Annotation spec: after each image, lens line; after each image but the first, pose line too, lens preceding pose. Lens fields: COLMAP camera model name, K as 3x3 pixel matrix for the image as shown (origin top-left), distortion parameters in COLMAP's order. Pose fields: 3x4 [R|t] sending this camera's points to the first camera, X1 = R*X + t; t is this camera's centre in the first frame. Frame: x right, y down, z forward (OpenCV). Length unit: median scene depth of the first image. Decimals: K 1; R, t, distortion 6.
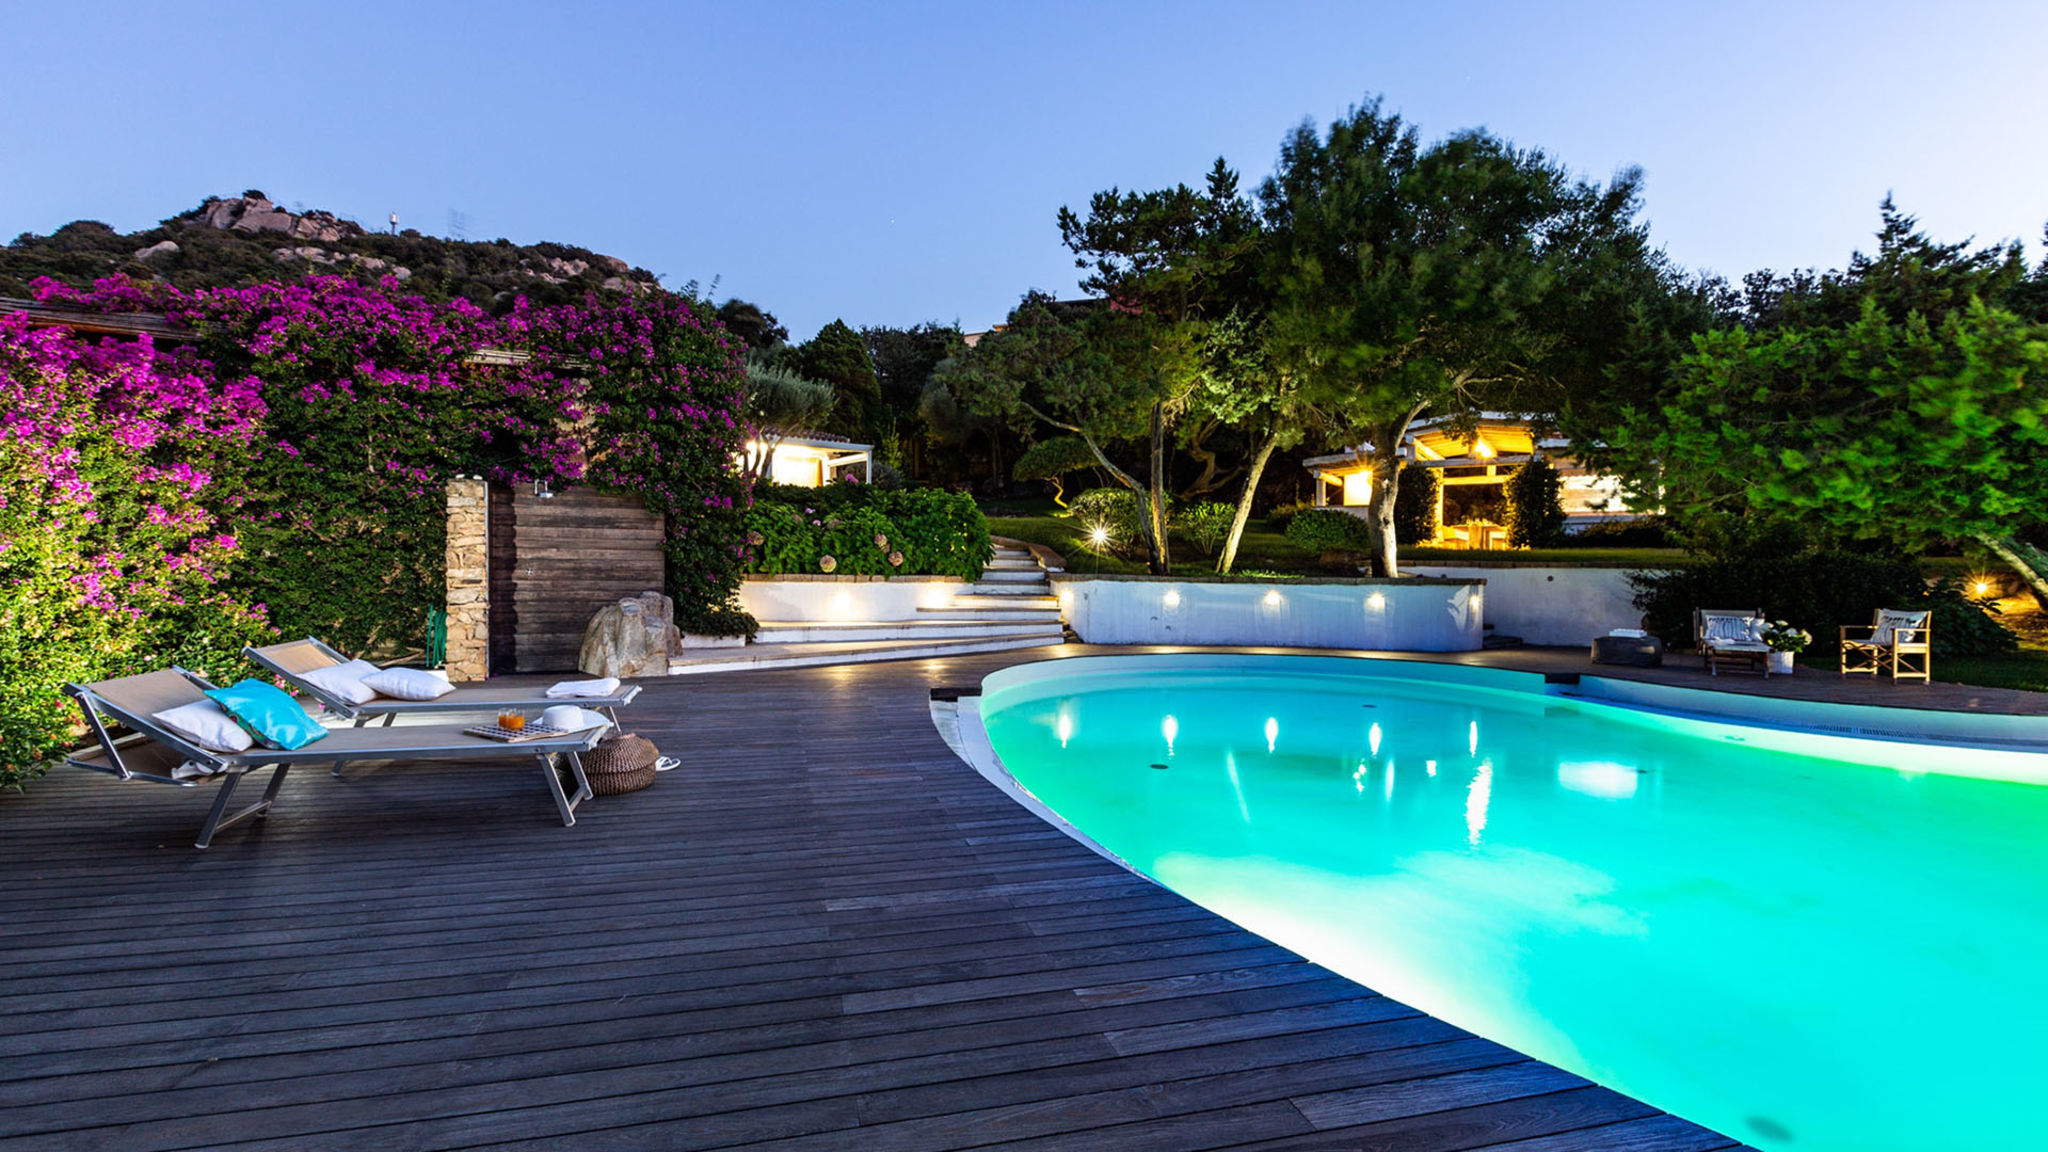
lens RADIAL K [[905.9, 0, 1015.6], [0, 905.9, 574.8], [0, 0, 1]] dist [0.000709, -0.000809]
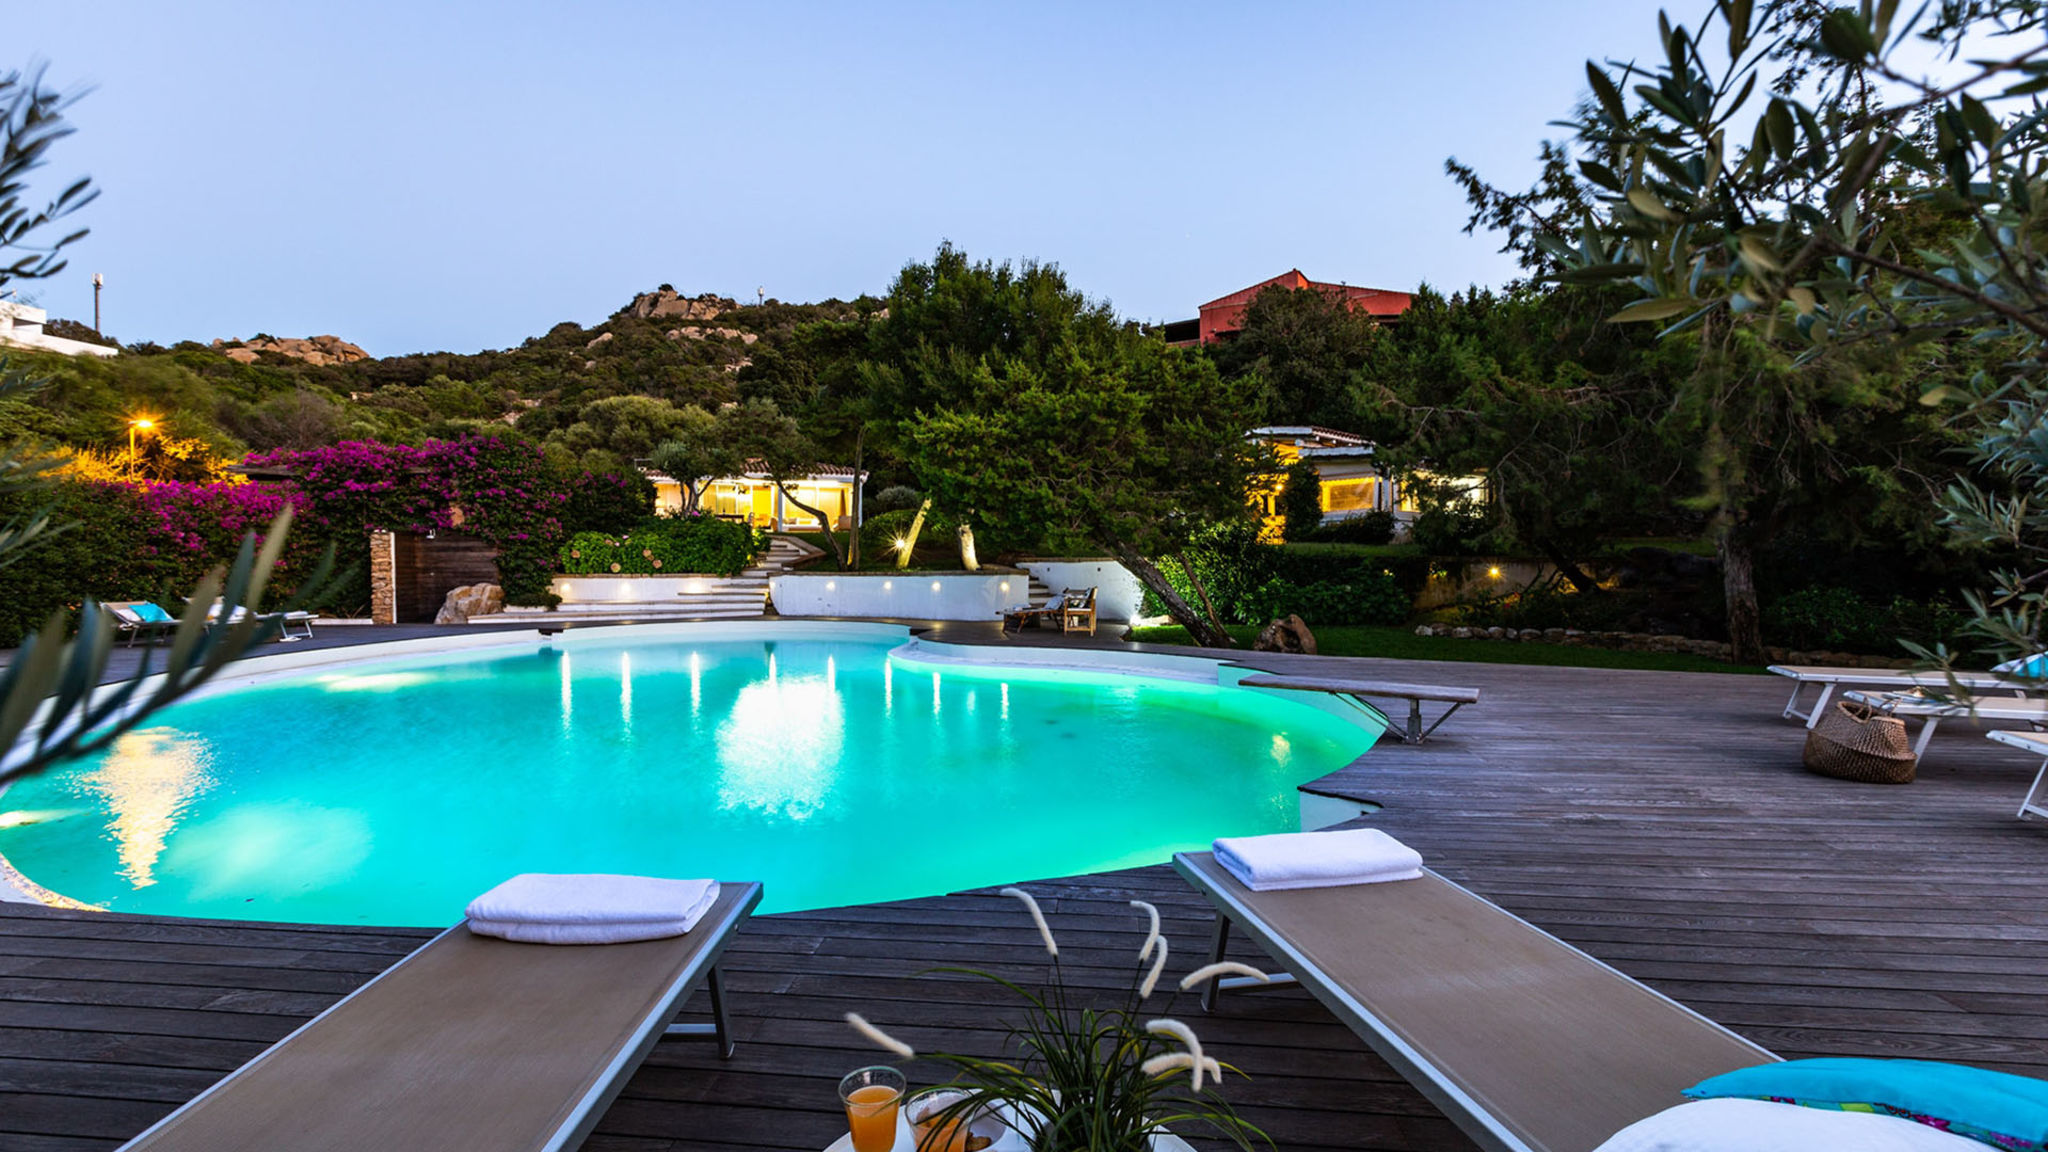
lens RADIAL K [[905.9, 0, 1023.6], [0, 905.9, 565.9], [0, 0, 1]] dist [0.000709, -0.000809]
pose [[0.937573, -0.017670, -0.347339, 0.667367], [0.013019, 0.999792, -0.015722, 0.013383], [0.347544, 0.010218, 0.937608, -0.213372]]
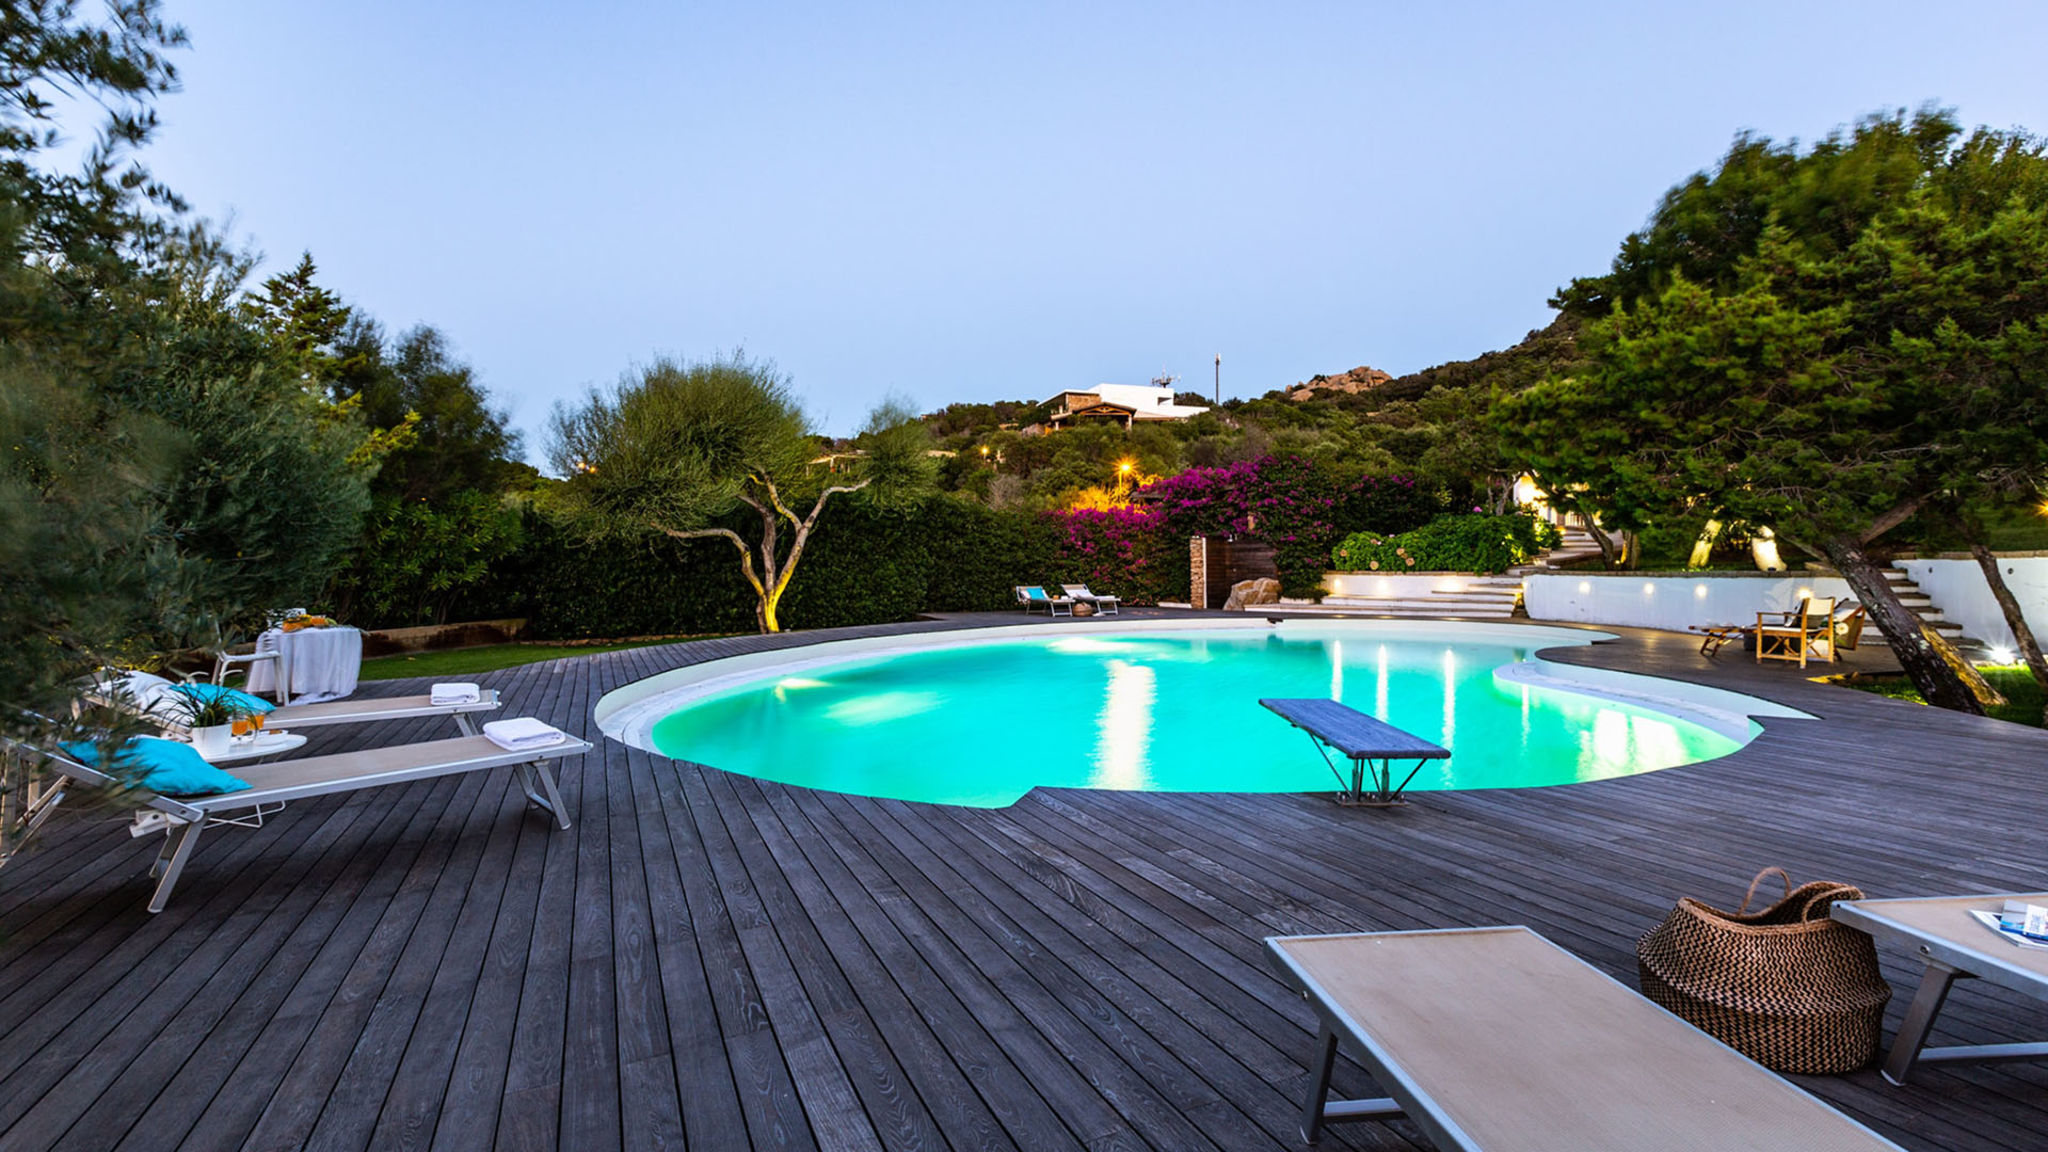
lens RADIAL K [[905.9, 0, 1007.8], [0, 905.9, 568.7], [0, 0, 1]] dist [0.000709, -0.000809]
pose [[0.170611, -0.010244, -0.985285, 0.873464], [-0.006869, 0.999909, -0.011585, 0.012833], [0.985314, 0.008744, 0.170525, -0.030849]]
